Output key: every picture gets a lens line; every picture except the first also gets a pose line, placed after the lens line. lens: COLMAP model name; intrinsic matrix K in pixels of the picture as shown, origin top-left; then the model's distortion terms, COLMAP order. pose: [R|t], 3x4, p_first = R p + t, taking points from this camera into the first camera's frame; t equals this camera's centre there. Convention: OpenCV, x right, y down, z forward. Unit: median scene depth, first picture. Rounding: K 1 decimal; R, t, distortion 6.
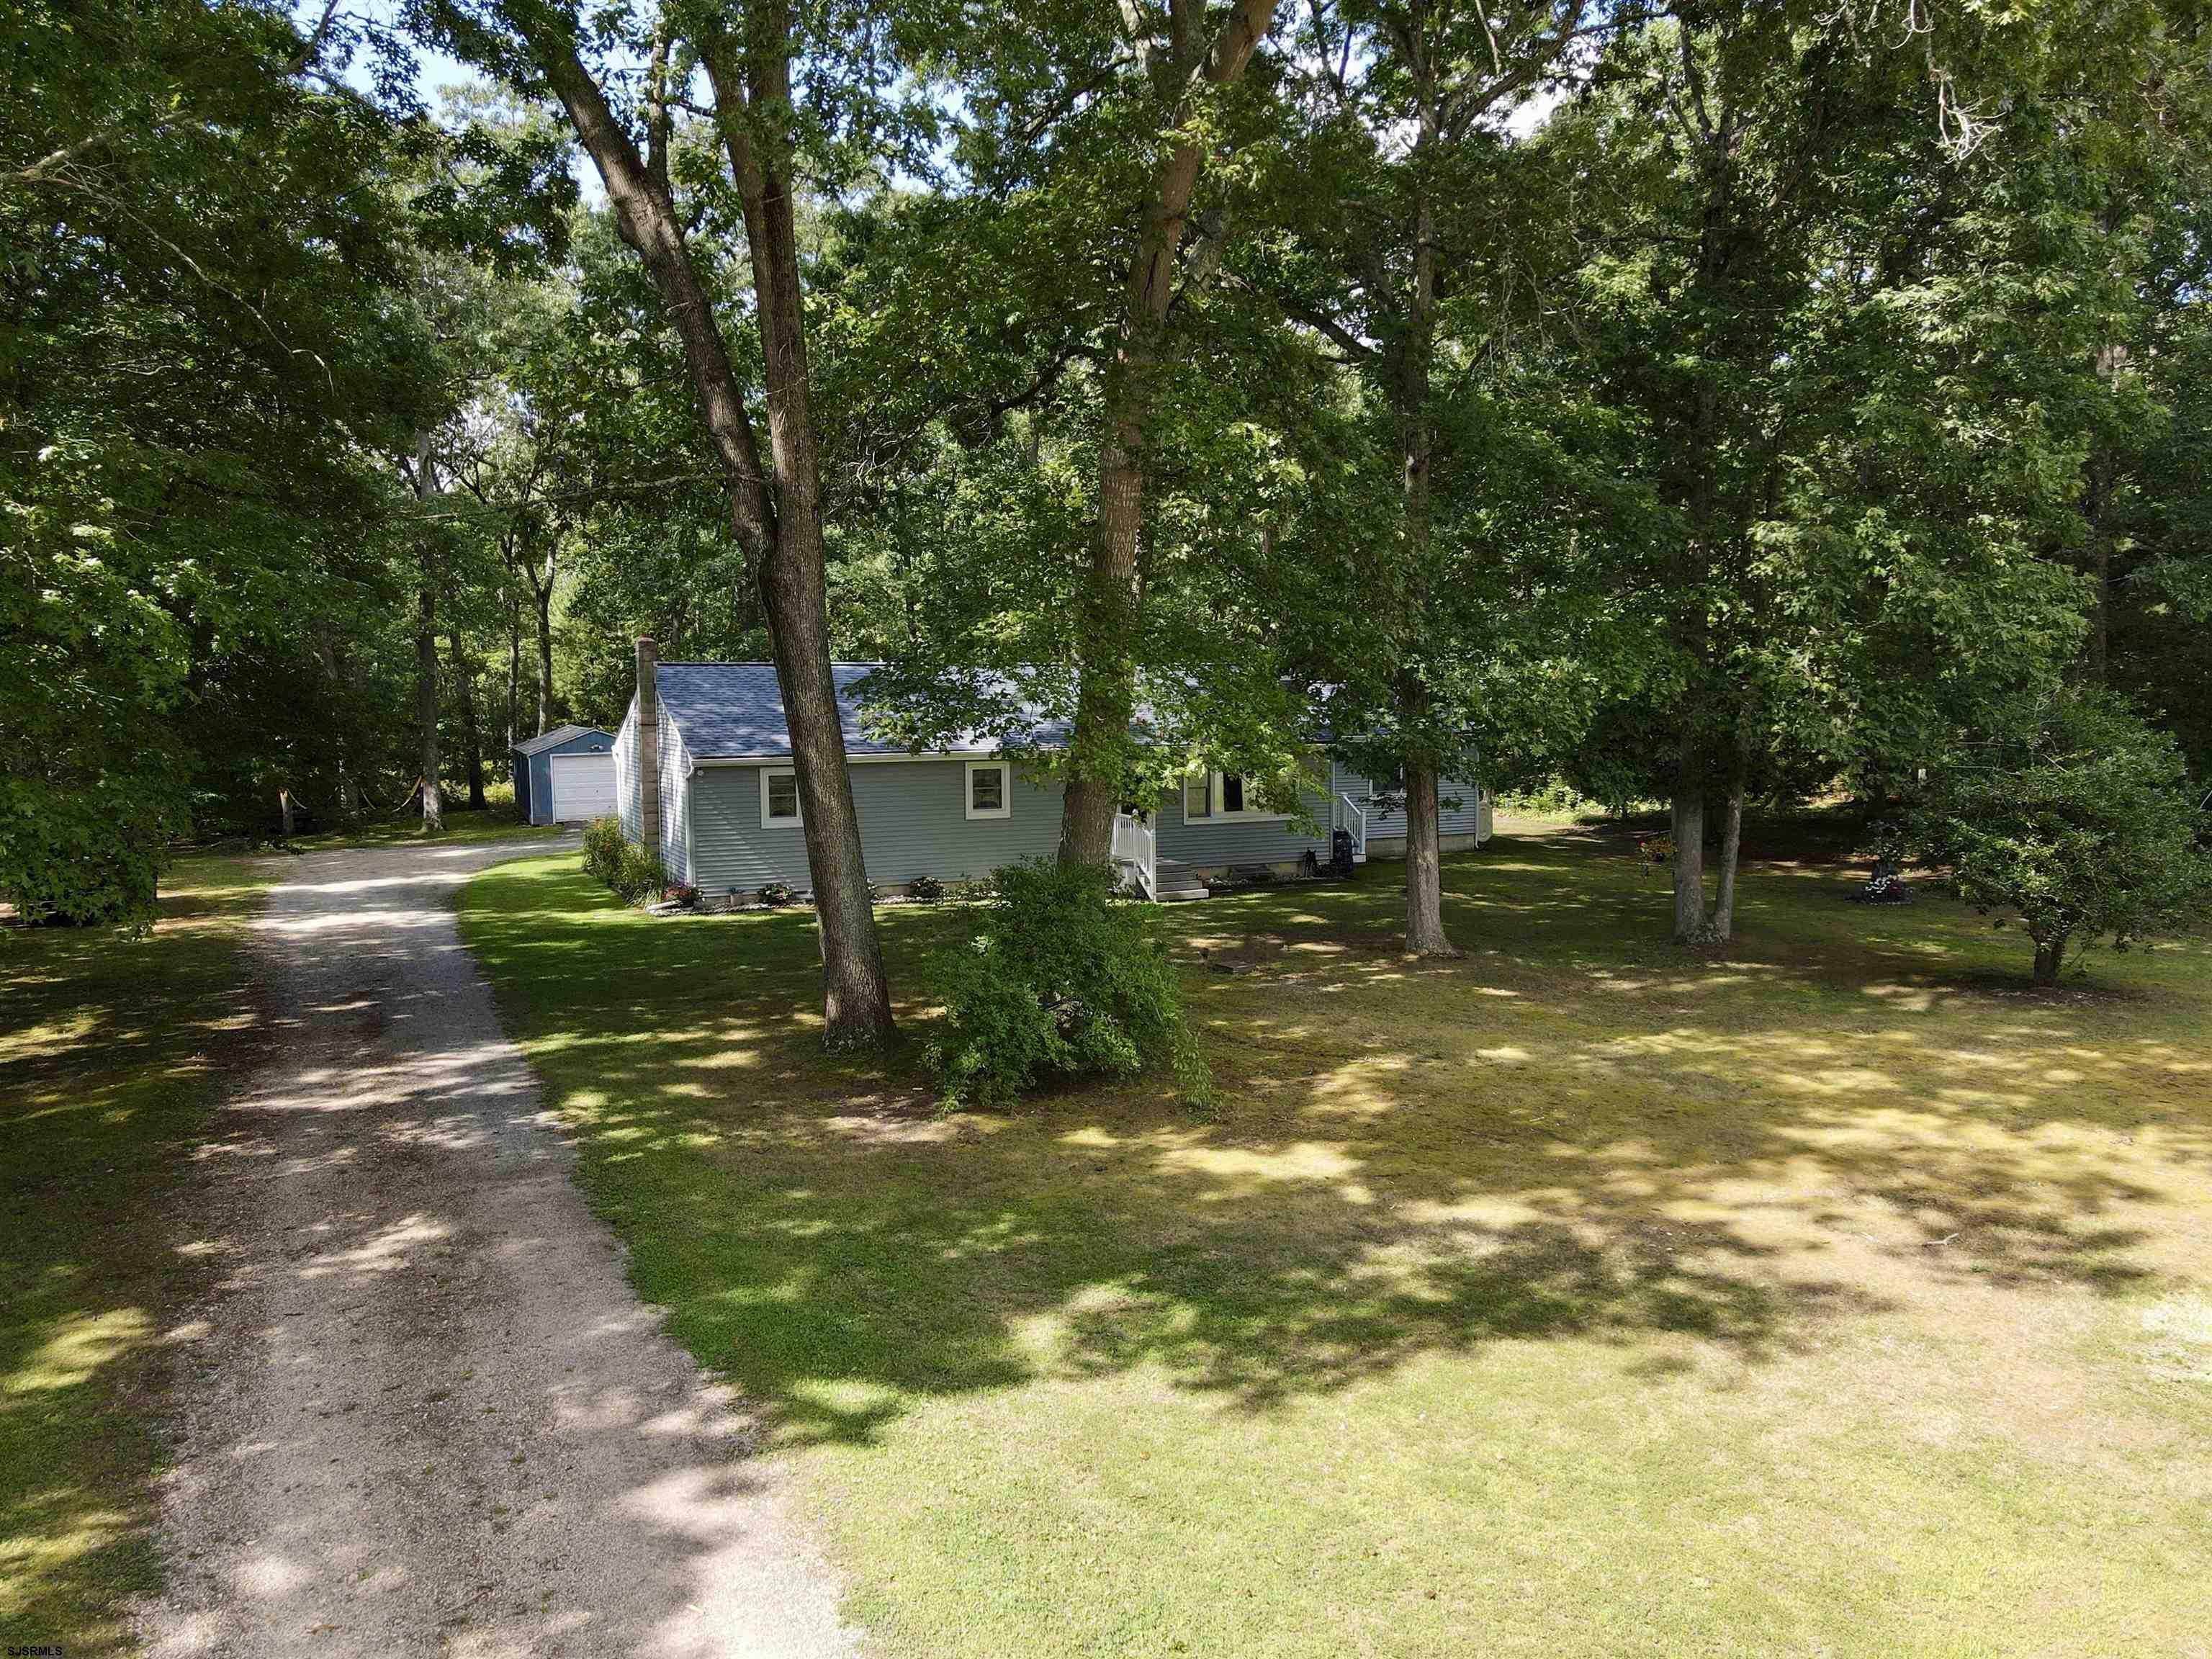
lens RADIAL K [[1705.1, 0, 1106.0], [0, 1705.1, 829.5], [0, 0, 1]] dist [-0.002922, 0.000179]
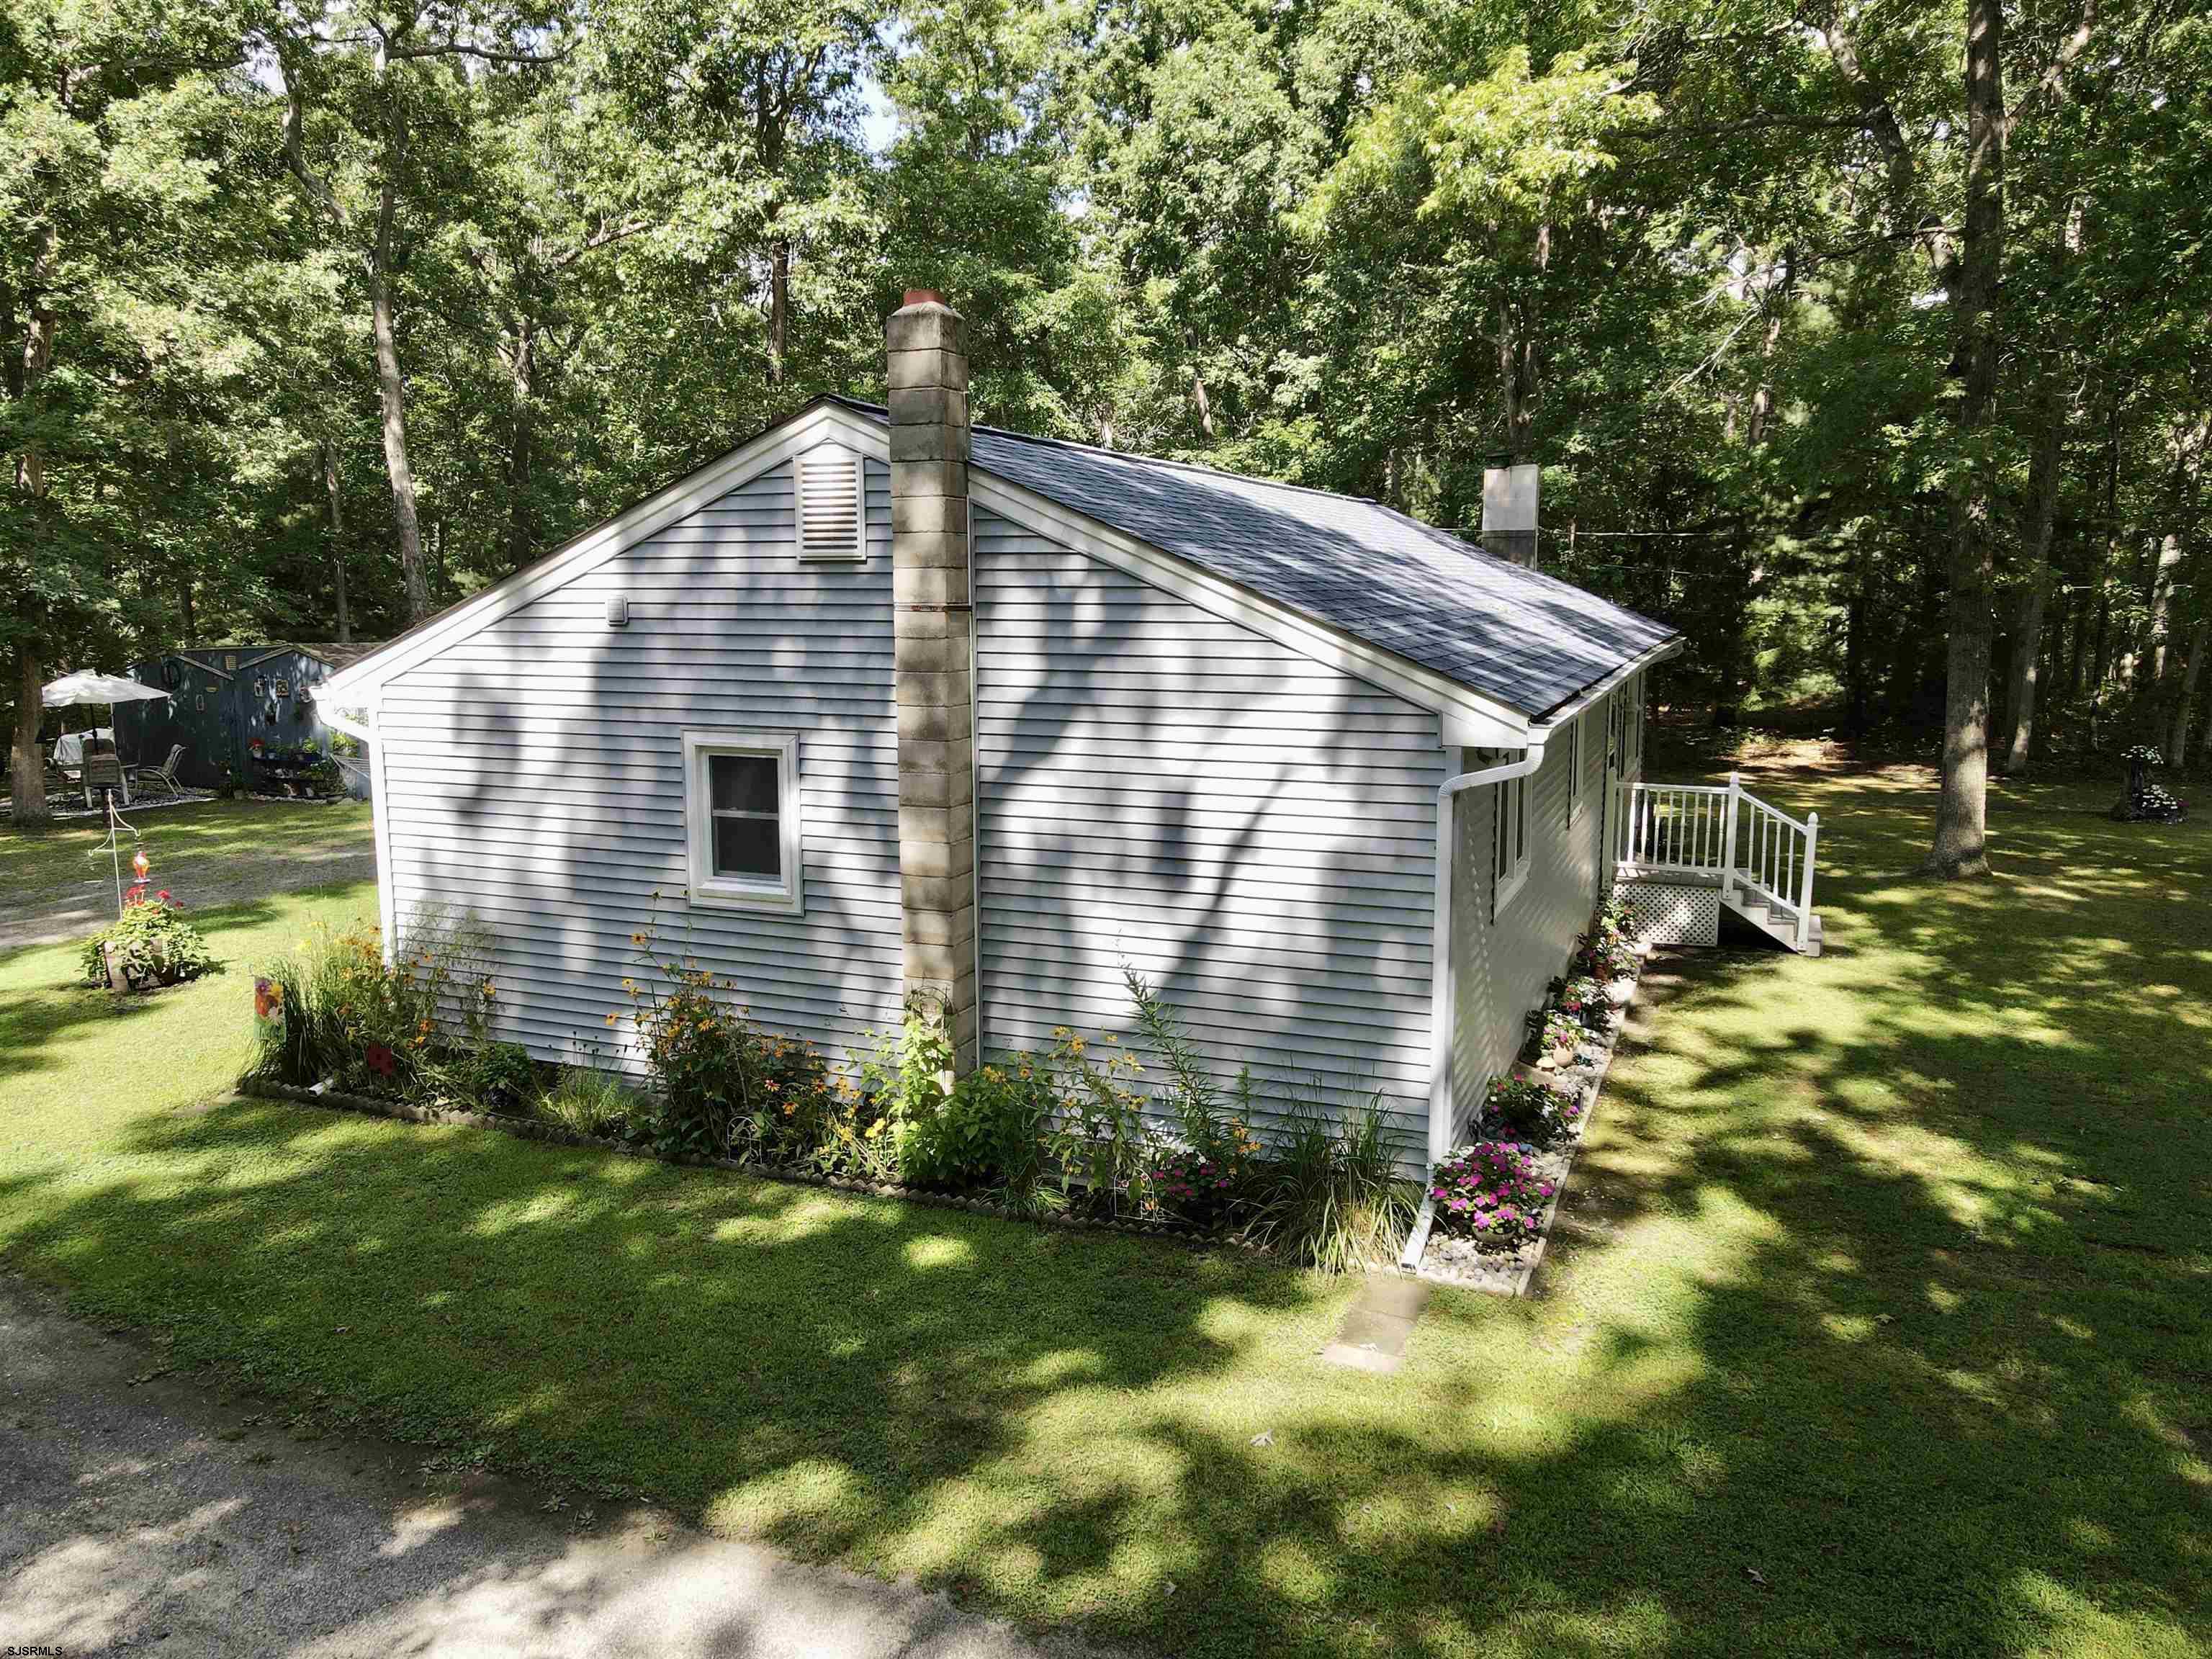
lens RADIAL K [[1643.8, 0, 1106.0], [0, 1643.8, 829.5], [0, 0, 1]] dist [0.002364, 0.002590]
pose [[0.731033, -0.101433, 0.674761, -0.437324], [0.054226, 0.994398, 0.090734, -0.048926], [-0.680184, -0.029740, 0.732437, 0.761335]]
